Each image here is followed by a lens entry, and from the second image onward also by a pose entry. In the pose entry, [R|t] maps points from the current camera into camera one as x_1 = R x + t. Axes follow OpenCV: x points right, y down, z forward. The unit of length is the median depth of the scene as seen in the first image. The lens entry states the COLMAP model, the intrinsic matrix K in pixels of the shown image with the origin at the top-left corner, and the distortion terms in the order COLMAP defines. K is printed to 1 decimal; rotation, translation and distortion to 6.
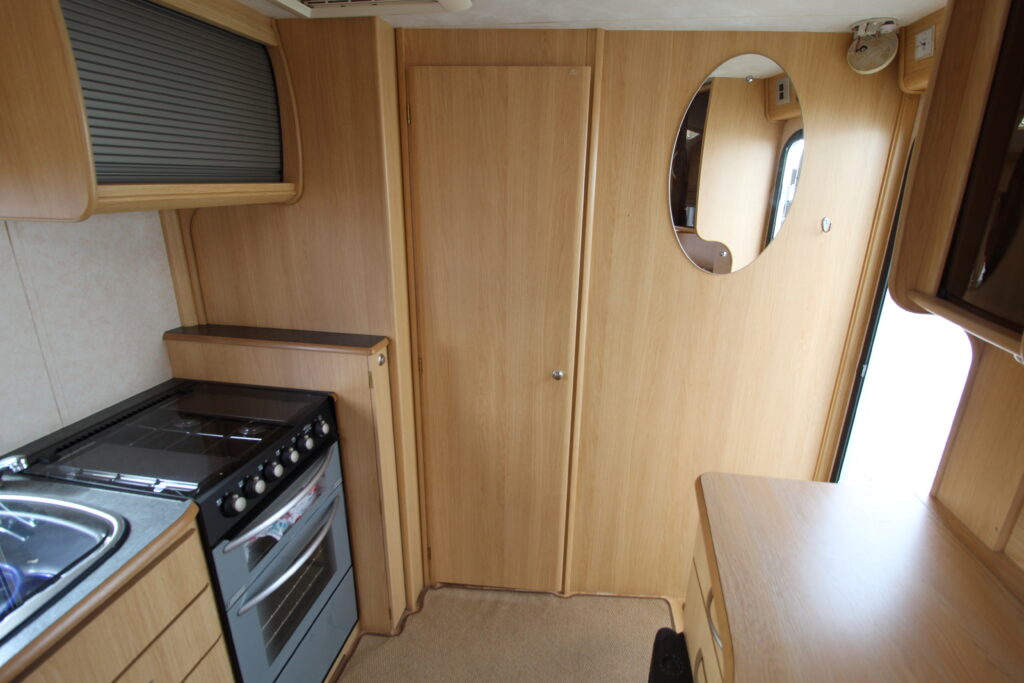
lens RADIAL K [[476.3, 0, 517.4], [0, 476.3, 334.8], [0, 0, 1]] dist [-0.003608, -0.011054]
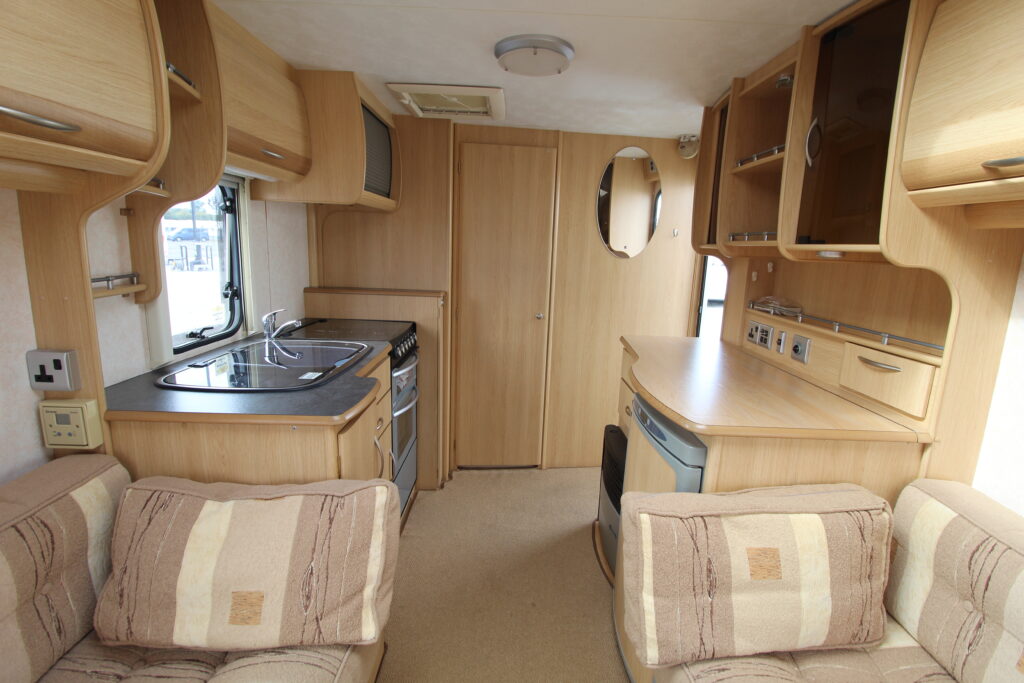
lens RADIAL K [[476.3, 0, 517.4], [0, 476.3, 334.8], [0, 0, 1]] dist [-0.003608, -0.011054]
pose [[0.984097, -0.012224, 0.177212, -0.317520], [0.032893, 0.992916, -0.114173, 0.365329], [-0.174561, 0.118187, 0.977528, -0.701104]]
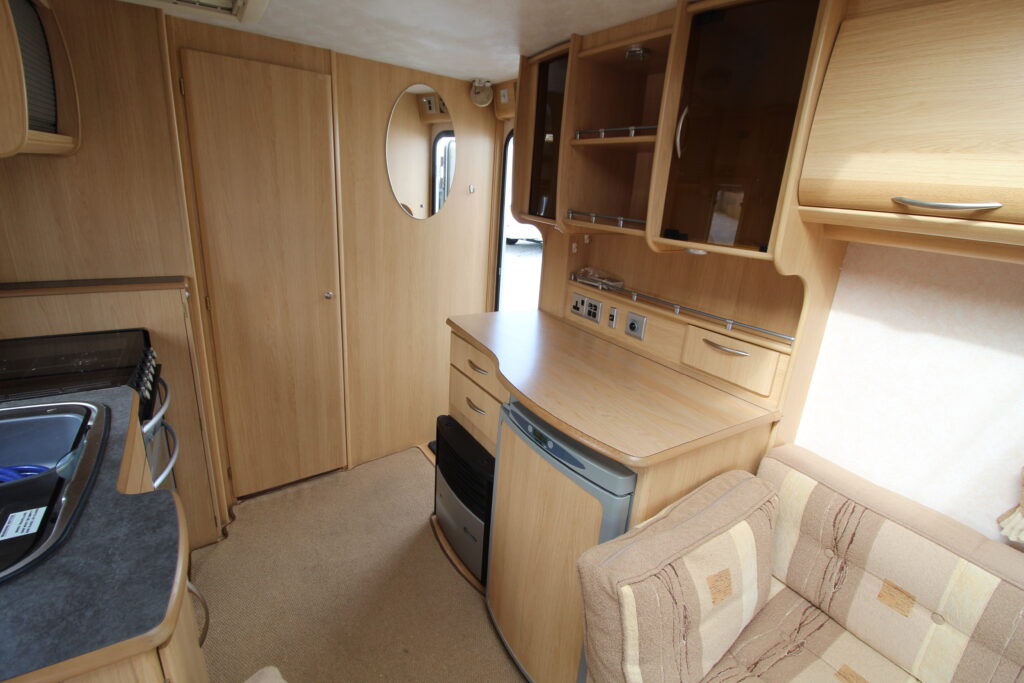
lens RADIAL K [[476.3, 0, 517.4], [0, 476.3, 334.8], [0, 0, 1]] dist [-0.003608, -0.011054]
pose [[0.737868, -0.168511, 0.653571, -0.456517], [0.148508, 0.985135, 0.086336, 0.168117], [-0.658404, 0.033356, 0.751925, -0.413202]]
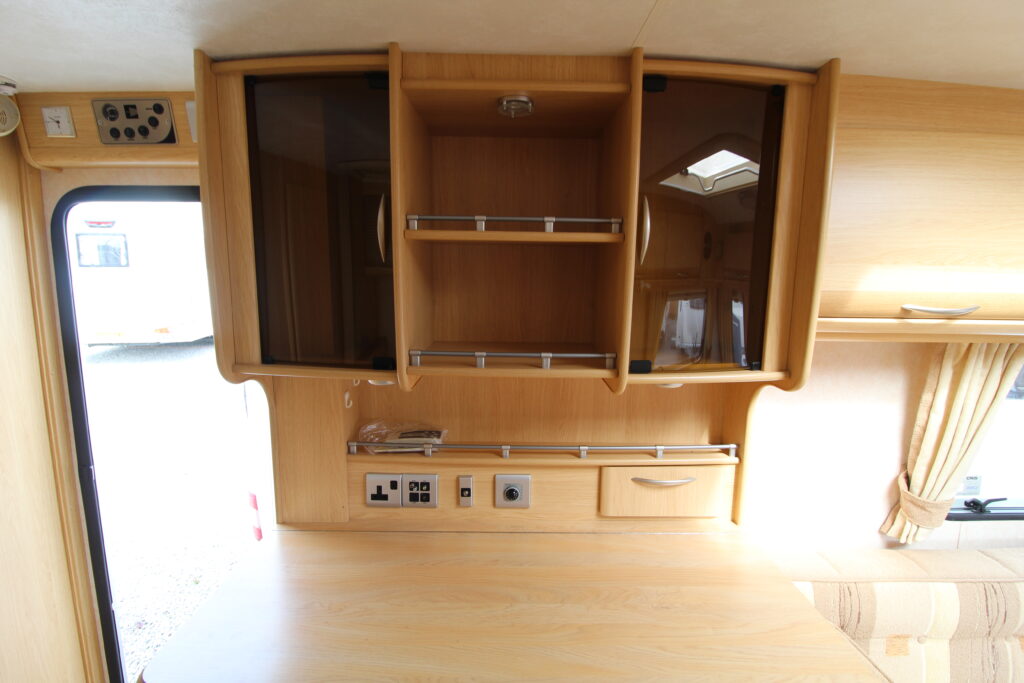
lens RADIAL K [[476.3, 0, 517.4], [0, 476.3, 334.8], [0, 0, 1]] dist [-0.003608, -0.011054]
pose [[-0.175055, -0.155859, 0.972144, -0.204840], [0.282125, 0.938044, 0.201194, -0.116002], [-0.943272, 0.309486, -0.120237, 0.290436]]
